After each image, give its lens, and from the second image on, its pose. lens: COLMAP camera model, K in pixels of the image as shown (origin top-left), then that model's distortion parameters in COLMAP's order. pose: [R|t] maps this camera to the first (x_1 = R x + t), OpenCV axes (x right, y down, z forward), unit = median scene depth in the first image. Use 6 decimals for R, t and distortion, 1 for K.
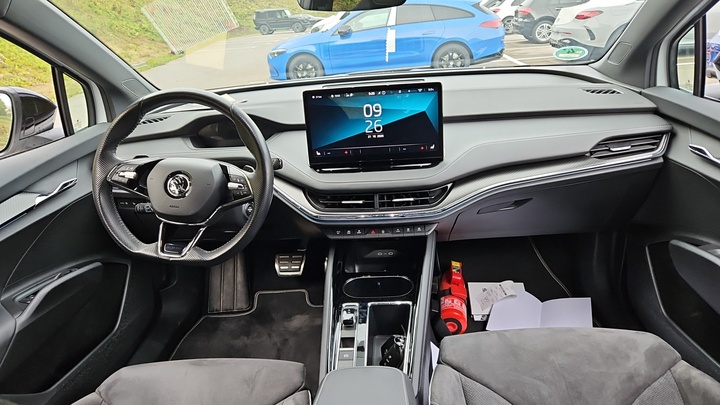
lens RADIAL K [[474.0, 0, 358.7], [0, 474.0, 203.3], [0, 0, 1]] dist [0.025187, 0.001121]
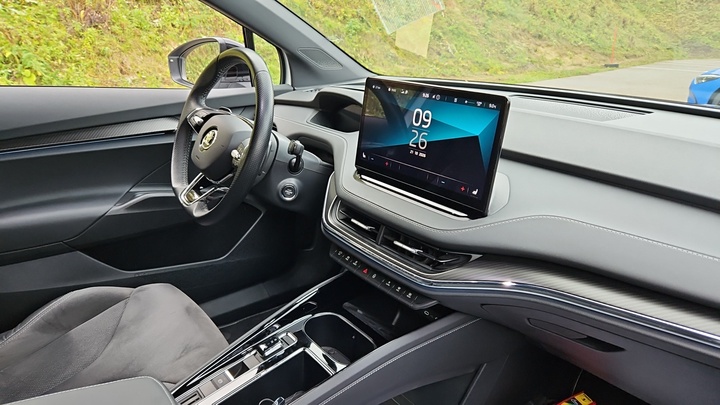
lens RADIAL K [[474.0, 0, 359.9], [0, 474.0, 202.3], [0, 0, 1]] dist [0.025187, 0.001121]
pose [[0.674639, 0.335736, -0.657376, 0.487624], [-0.347667, 0.930133, 0.118241, -0.128179], [0.651145, 0.148778, 0.744228, 0.411886]]
